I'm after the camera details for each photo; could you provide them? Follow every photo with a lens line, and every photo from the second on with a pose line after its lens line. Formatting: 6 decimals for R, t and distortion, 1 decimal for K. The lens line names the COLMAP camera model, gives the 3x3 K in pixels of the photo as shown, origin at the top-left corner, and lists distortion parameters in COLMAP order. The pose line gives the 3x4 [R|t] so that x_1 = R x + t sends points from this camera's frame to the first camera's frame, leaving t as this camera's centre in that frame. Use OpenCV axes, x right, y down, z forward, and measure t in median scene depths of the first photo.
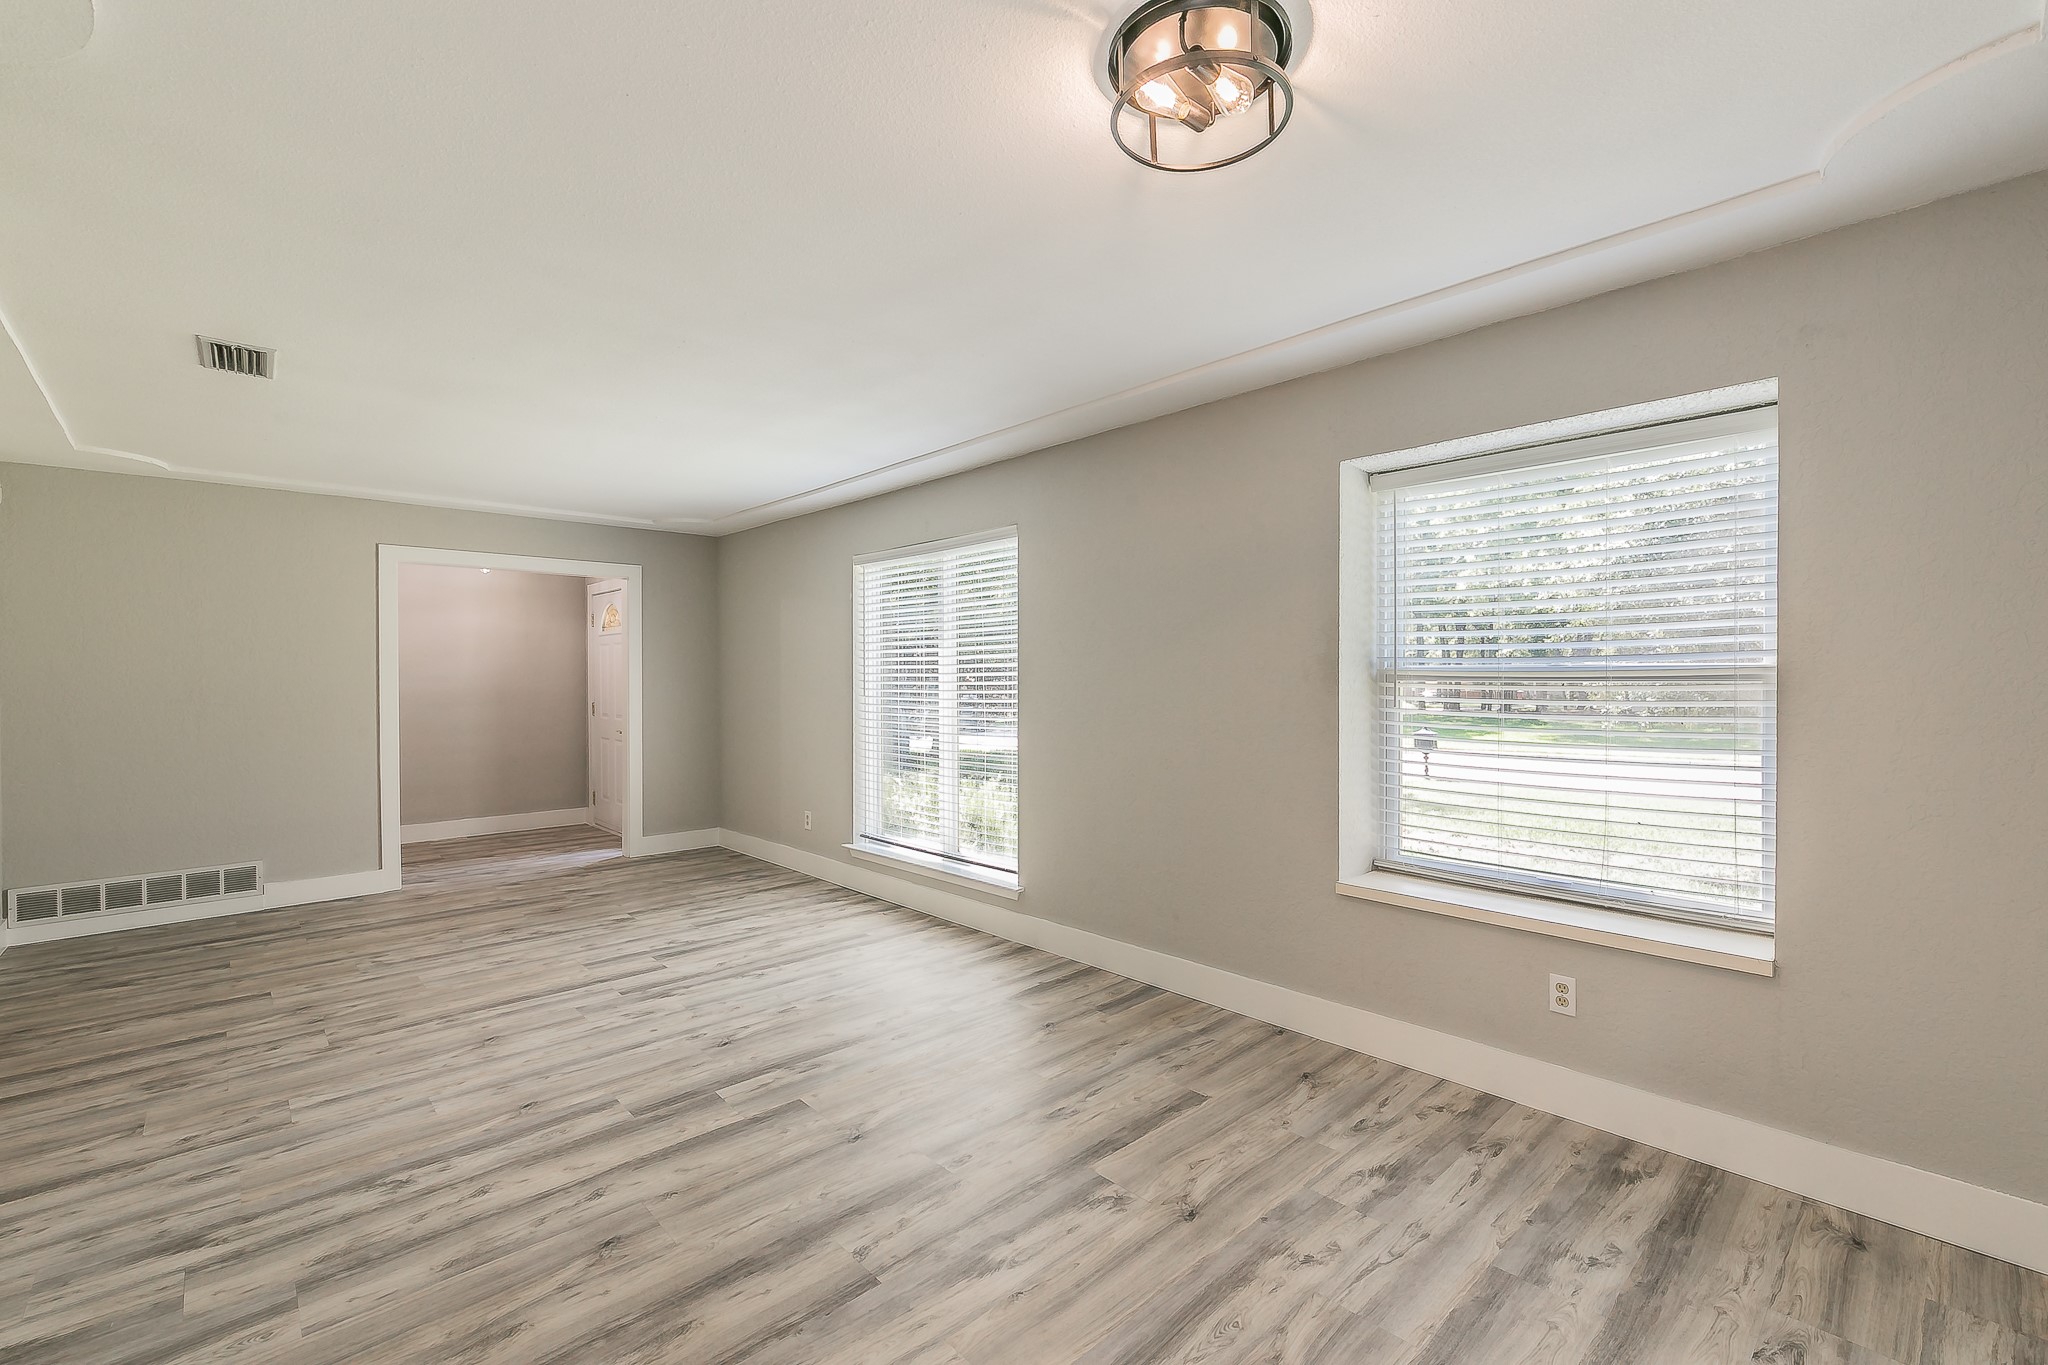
lens RADIAL K [[904.4, 0, 1010.9], [0, 904.4, 676.2], [0, 0, 1]] dist [0.001941, 0.000375]
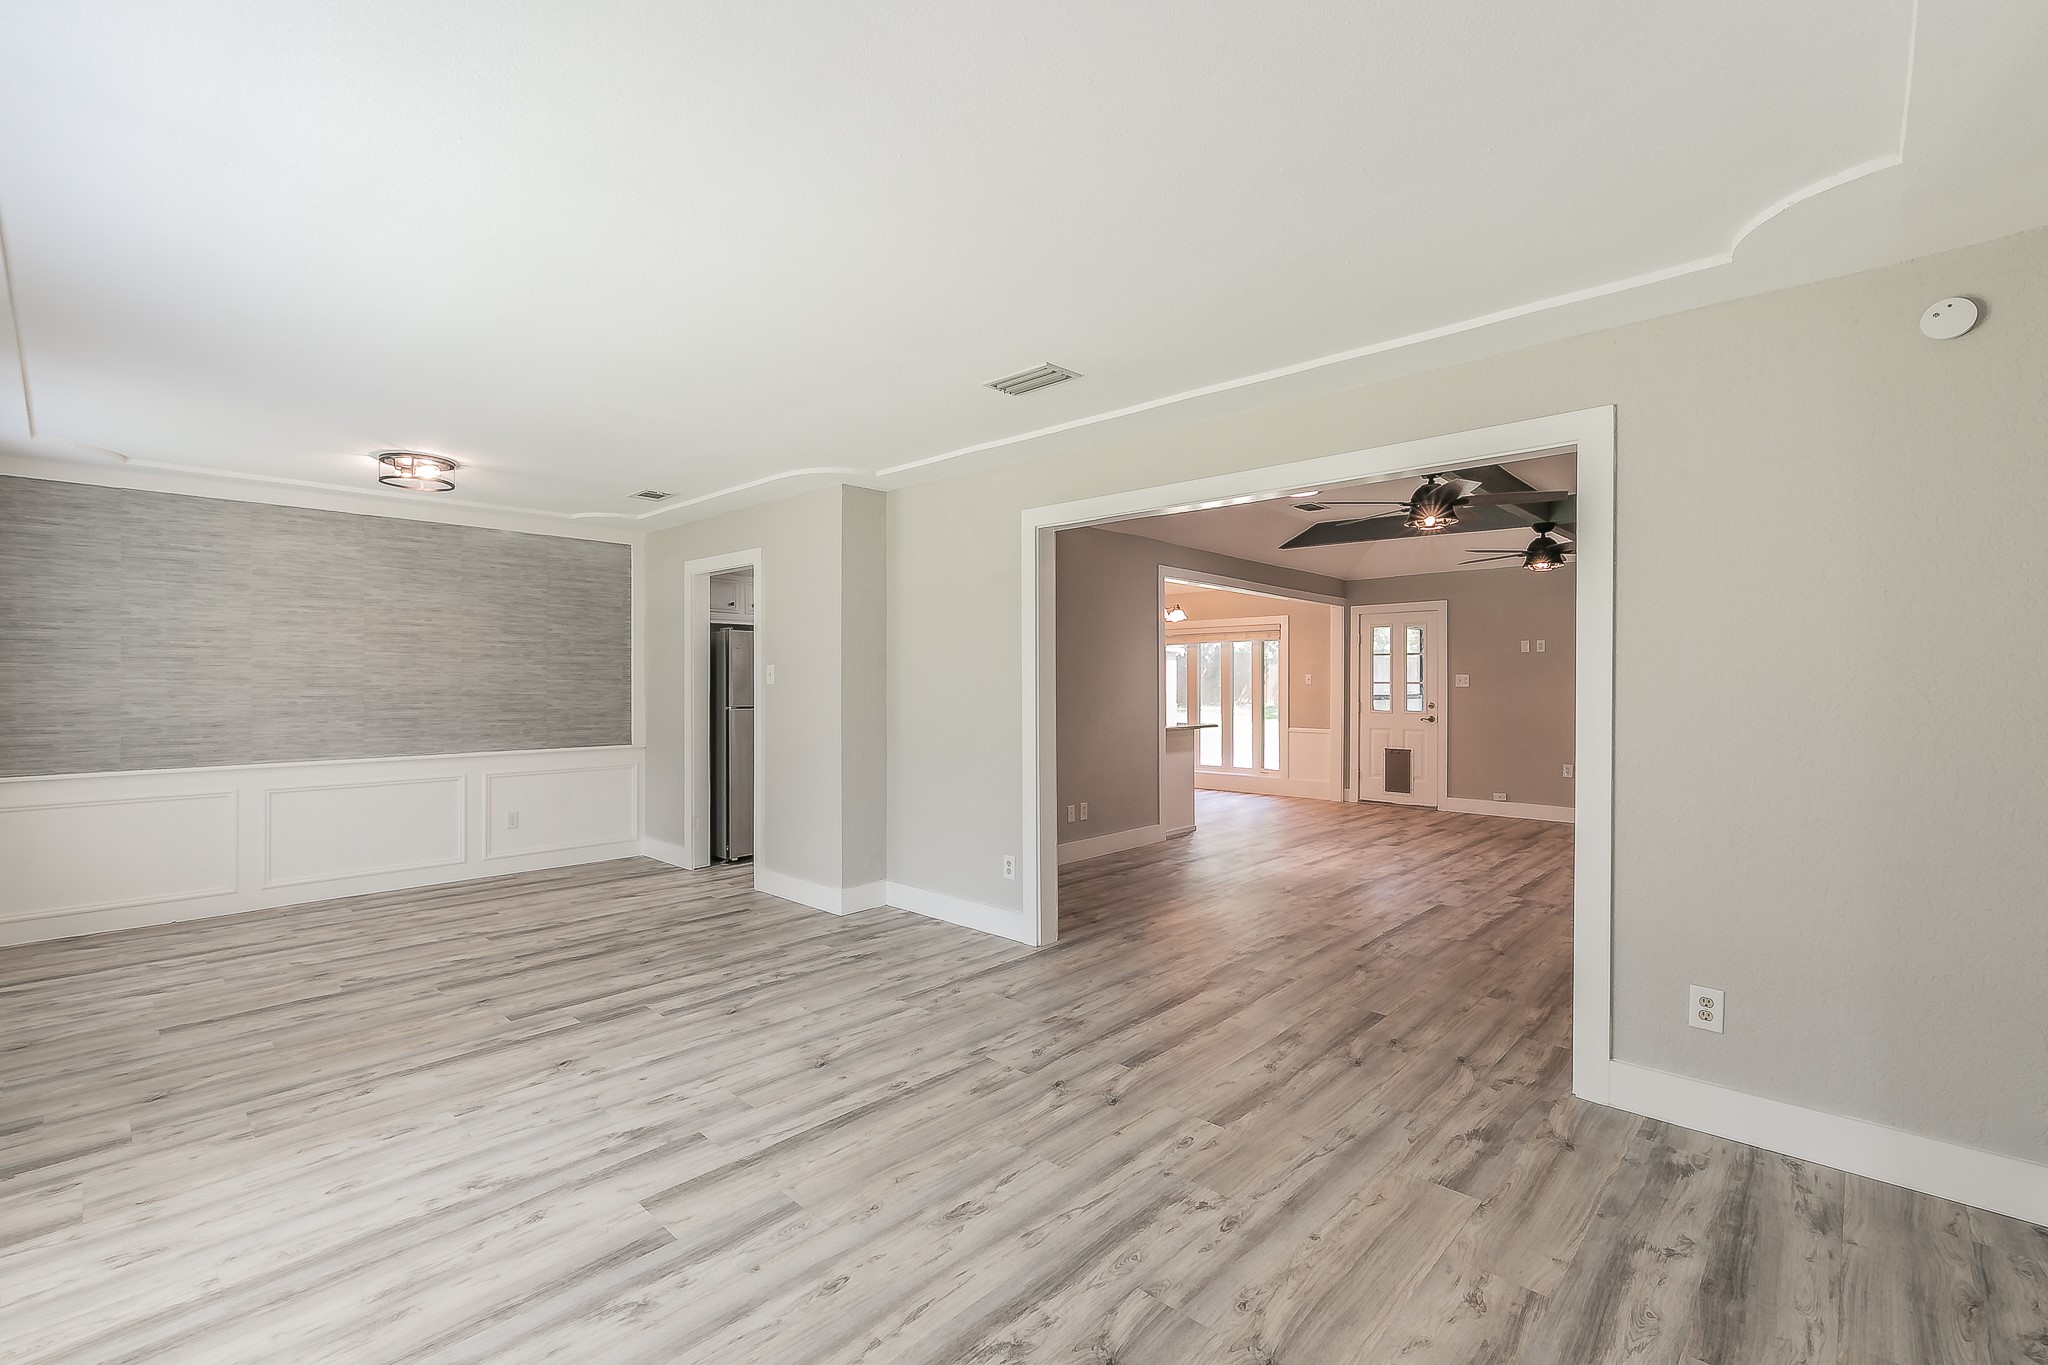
lens RADIAL K [[904.4, 0, 1017.0], [0, 904.4, 688.3], [0, 0, 1]] dist [0.001941, 0.000375]
pose [[-0.996723, 0.007107, -0.080578, -0.759946], [0.006447, 0.999944, 0.008448, 0.005714], [0.080634, 0.007900, -0.996712, 2.100796]]
